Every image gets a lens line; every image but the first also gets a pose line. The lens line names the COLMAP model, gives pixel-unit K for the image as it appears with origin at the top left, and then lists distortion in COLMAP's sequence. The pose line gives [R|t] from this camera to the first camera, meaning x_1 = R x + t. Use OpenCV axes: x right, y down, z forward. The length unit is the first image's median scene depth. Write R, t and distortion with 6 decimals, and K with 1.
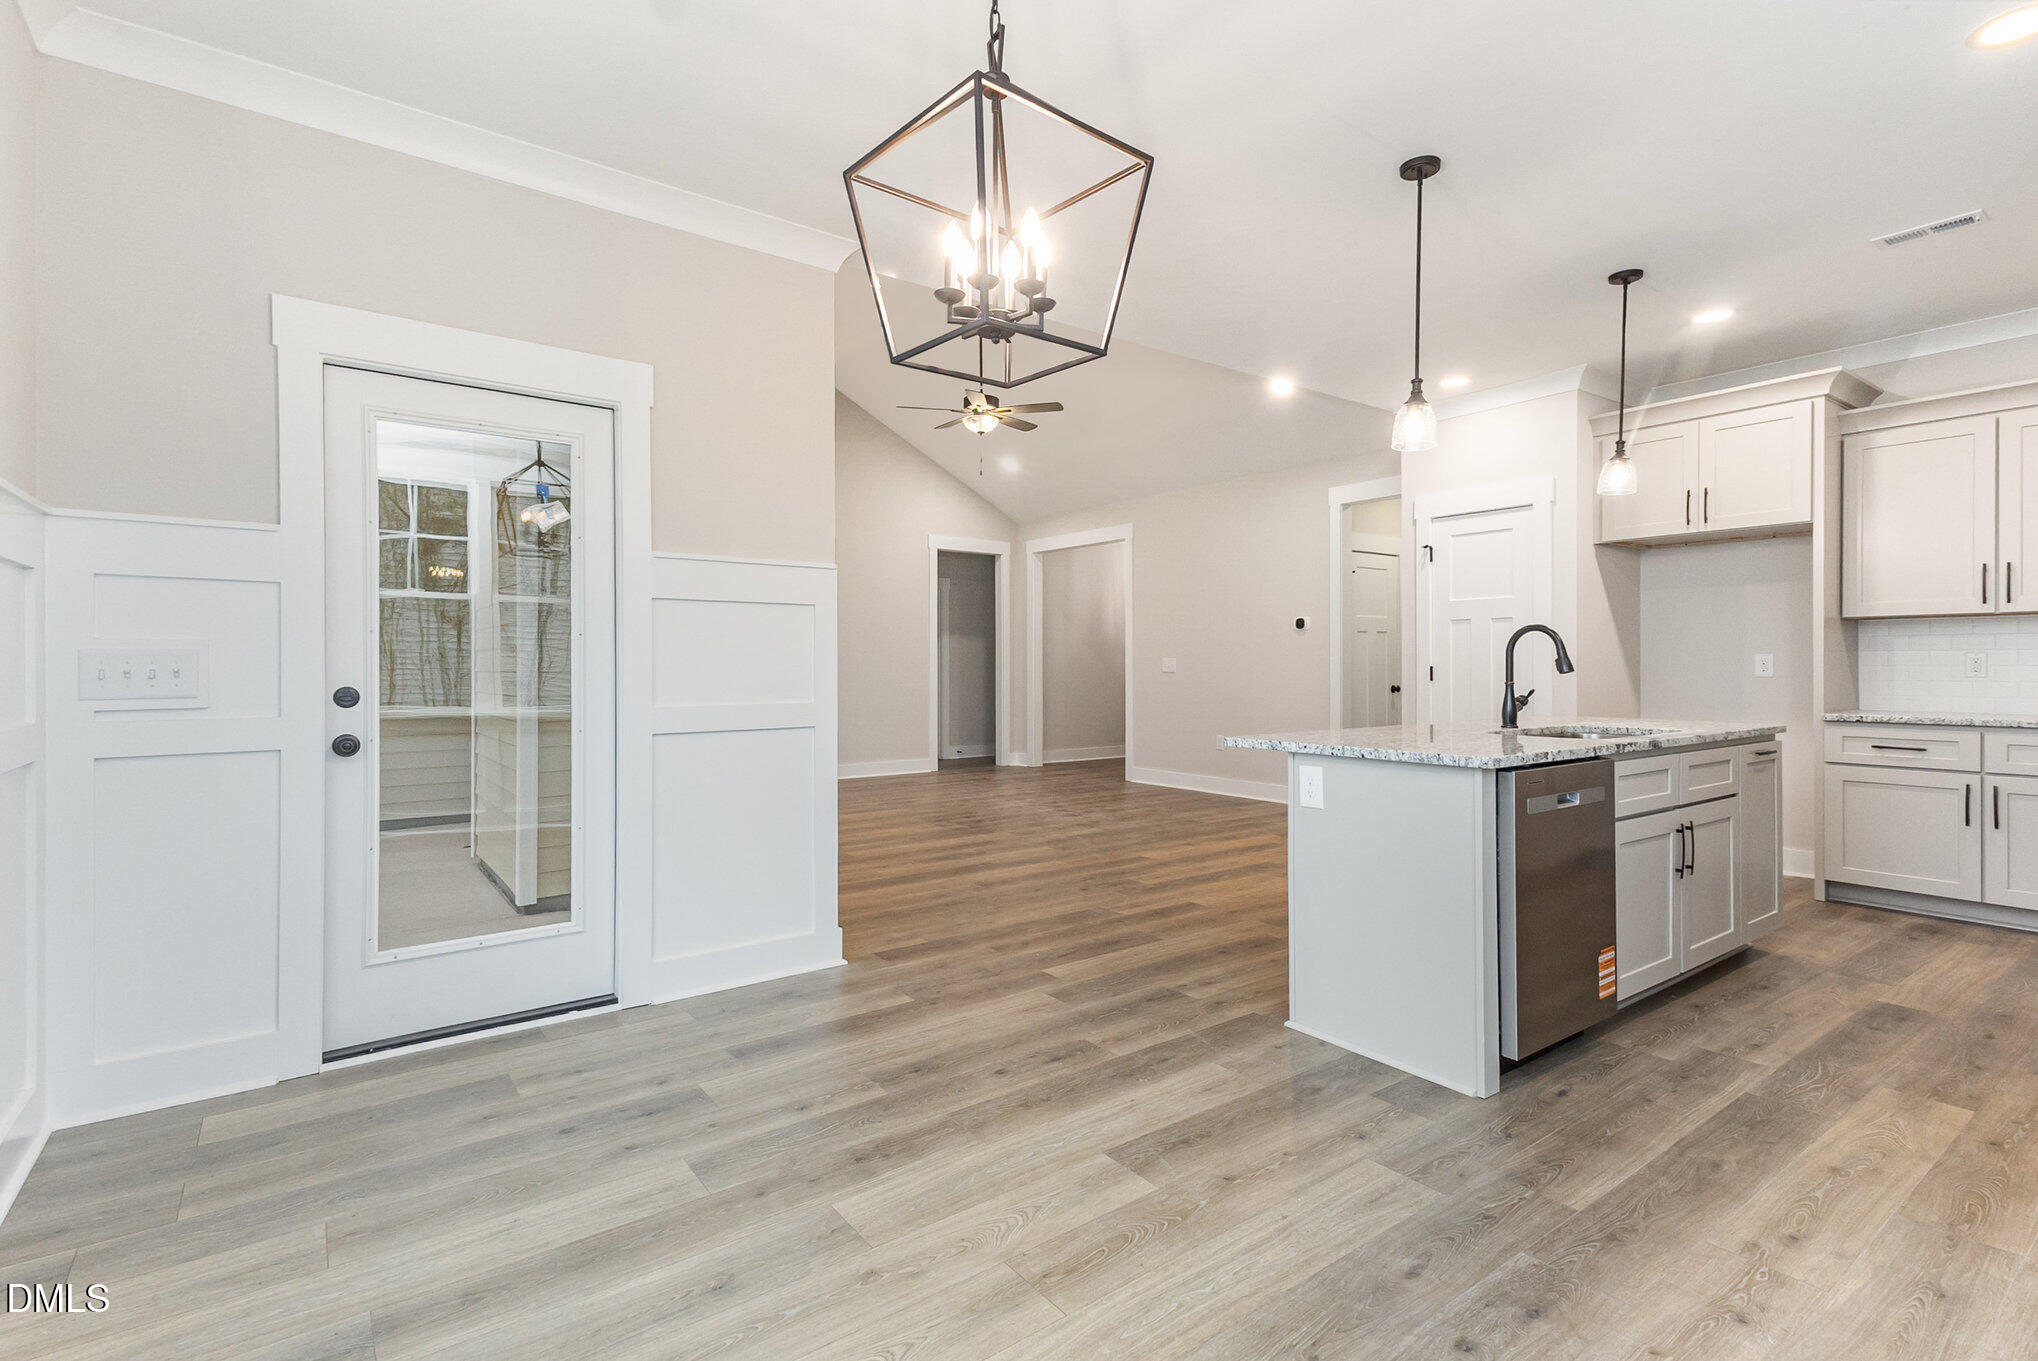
lens RADIAL K [[963.8, 0, 1012.6], [0, 963.8, 670.4], [0, 0, 1]] dist [0.030426, -0.004316]
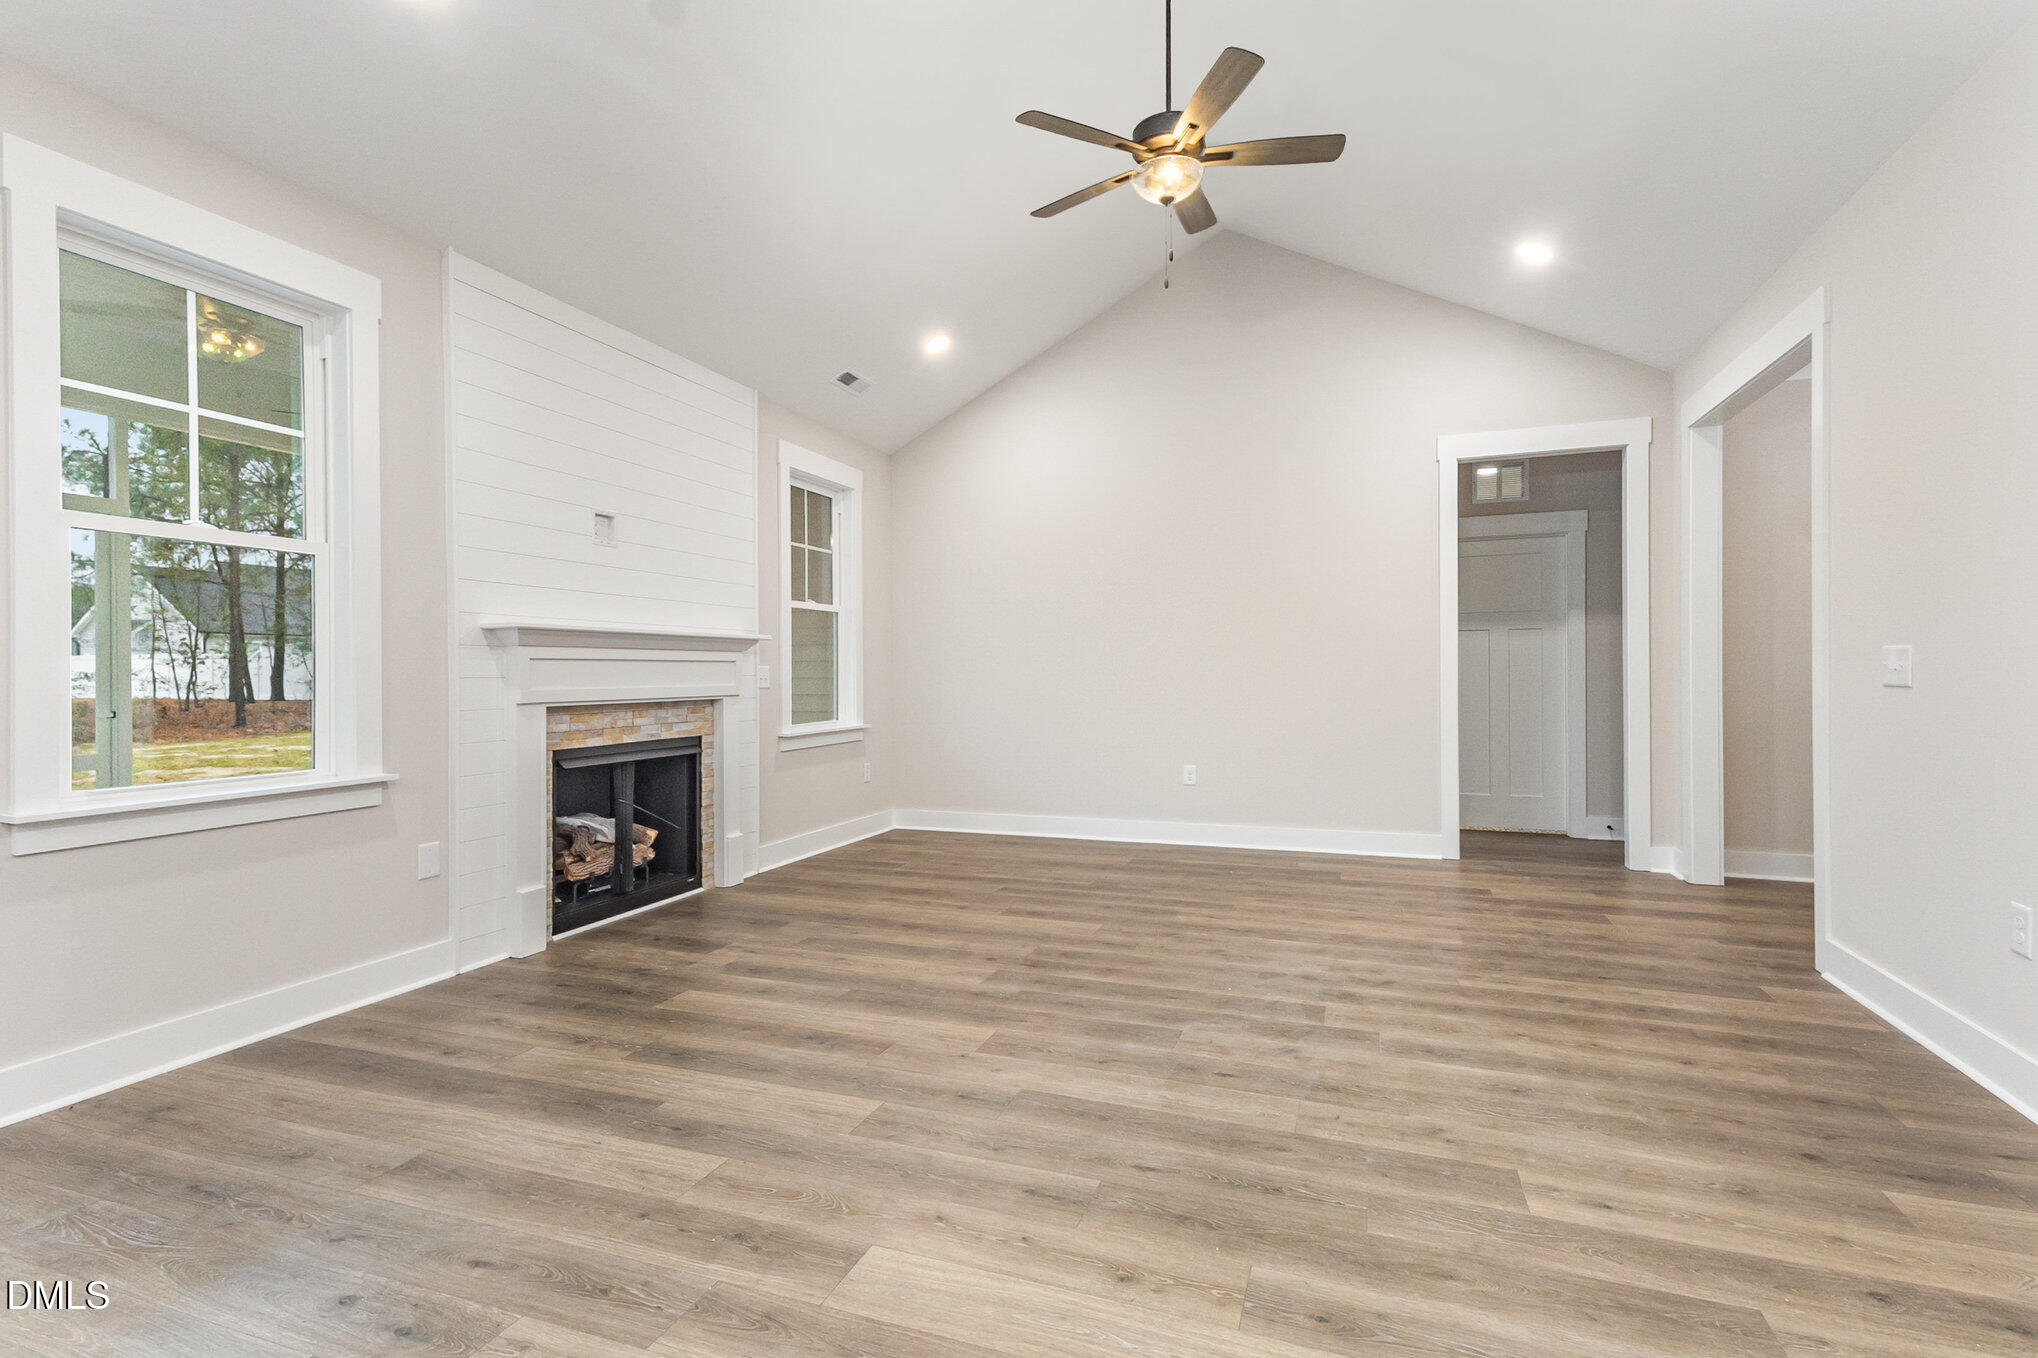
lens RADIAL K [[963.8, 0, 1013.9], [0, 963.8, 683.5], [0, 0, 1]] dist [0.030426, -0.004316]
pose [[0.548556, 0.003237, -0.836107, 0.512065], [0.005332, 0.999959, 0.007369, -0.004598], [0.836097, -0.008500, 0.548517, 0.993266]]
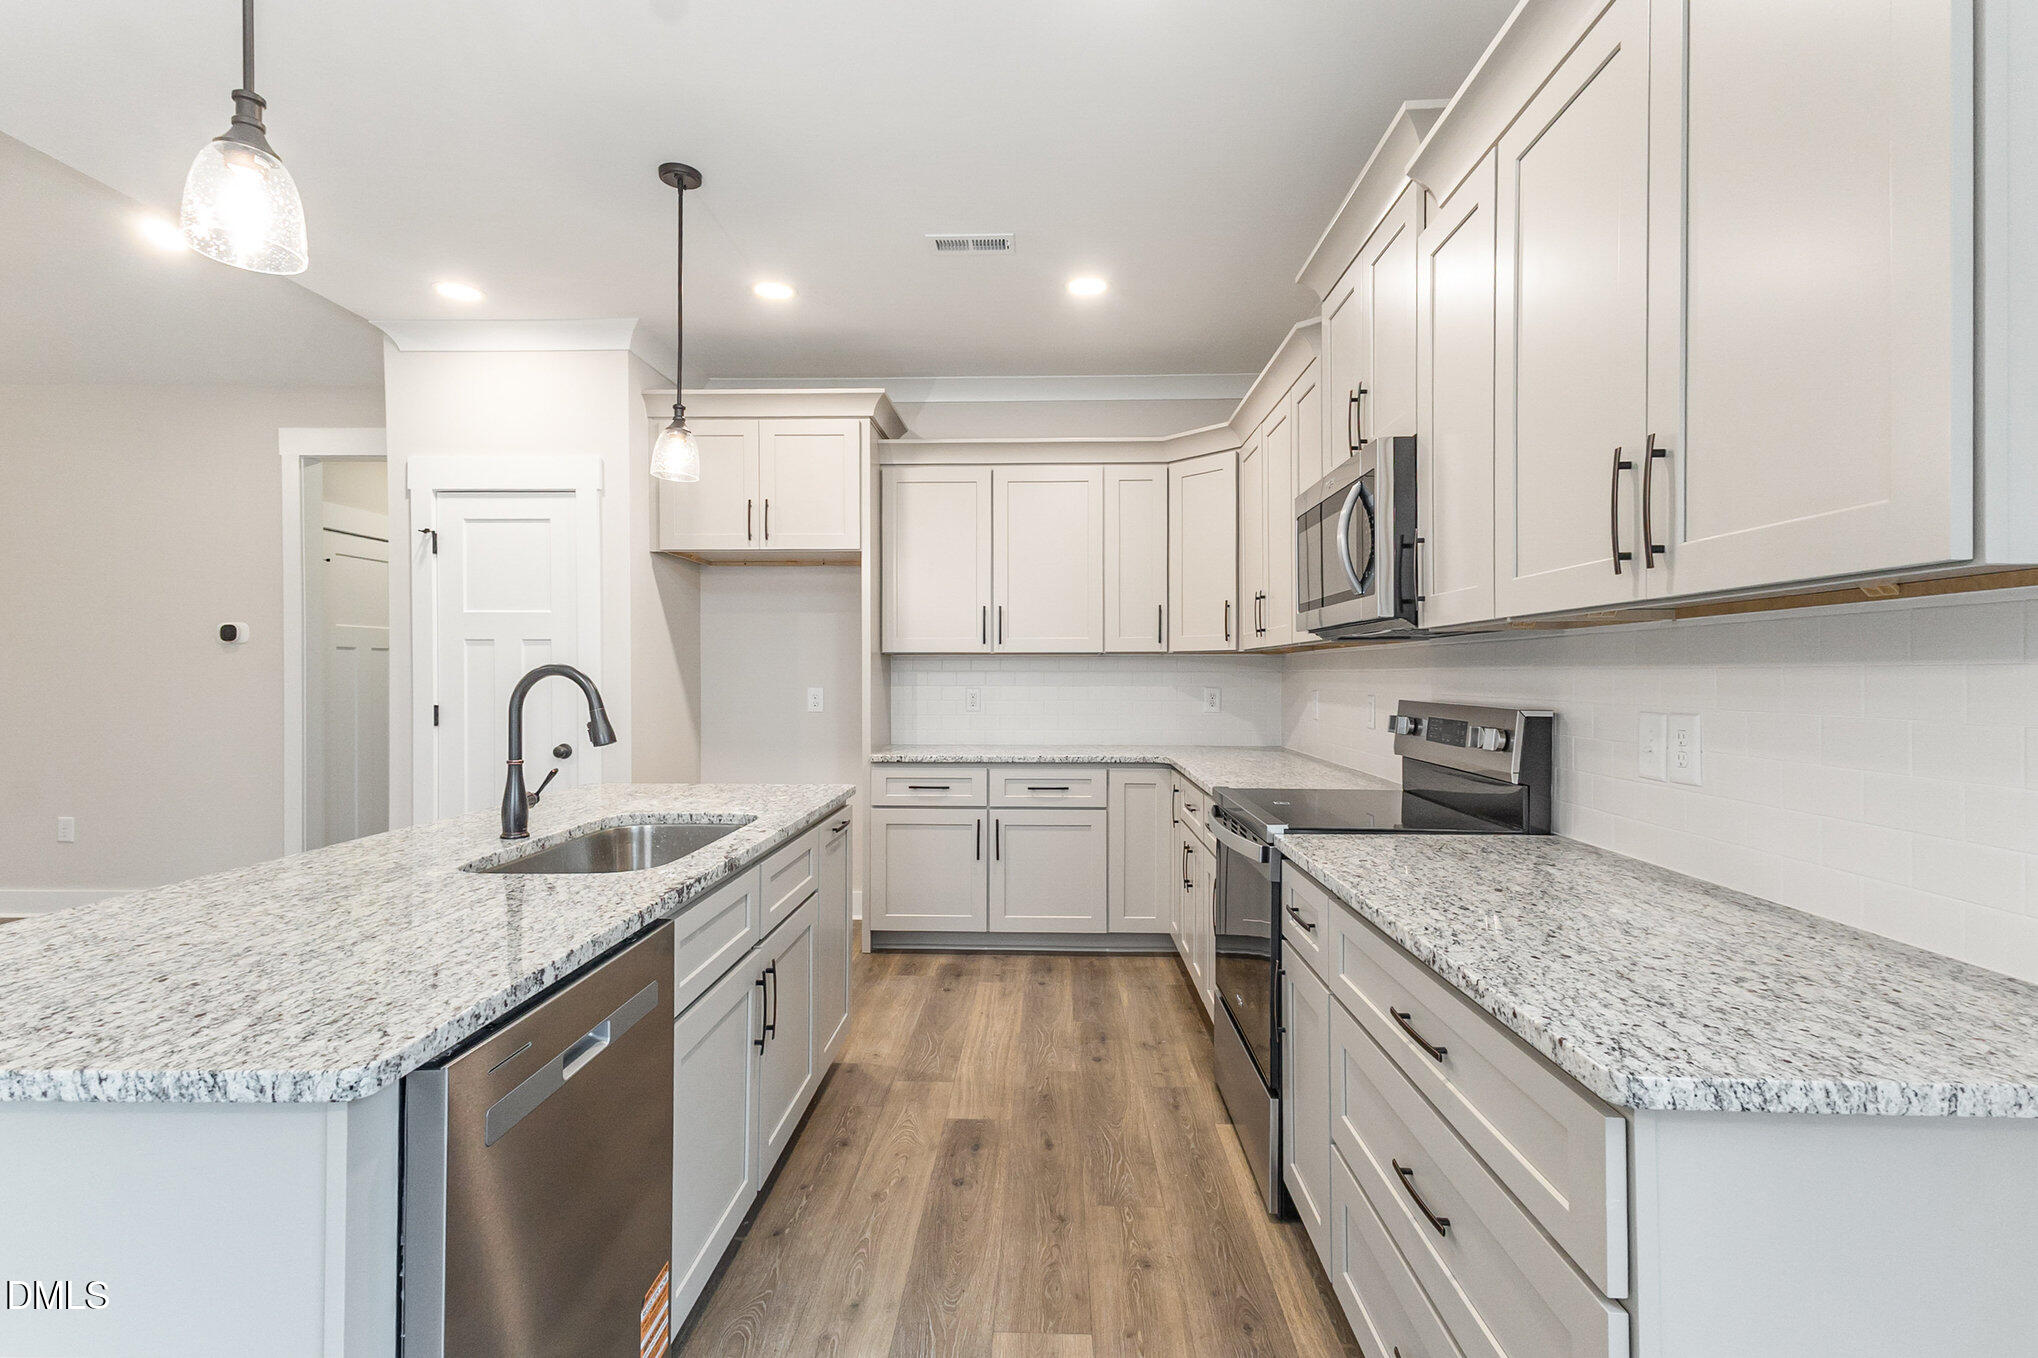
lens RADIAL K [[963.8, 0, 1021.6], [0, 963.8, 678.3], [0, 0, 1]] dist [0.030426, -0.004316]
pose [[0.622840, -0.001378, 0.782348, 0.191001], [0.002198, 0.999998, 0.000011, -0.029211], [-0.782346, 0.001713, 0.622841, 0.309387]]
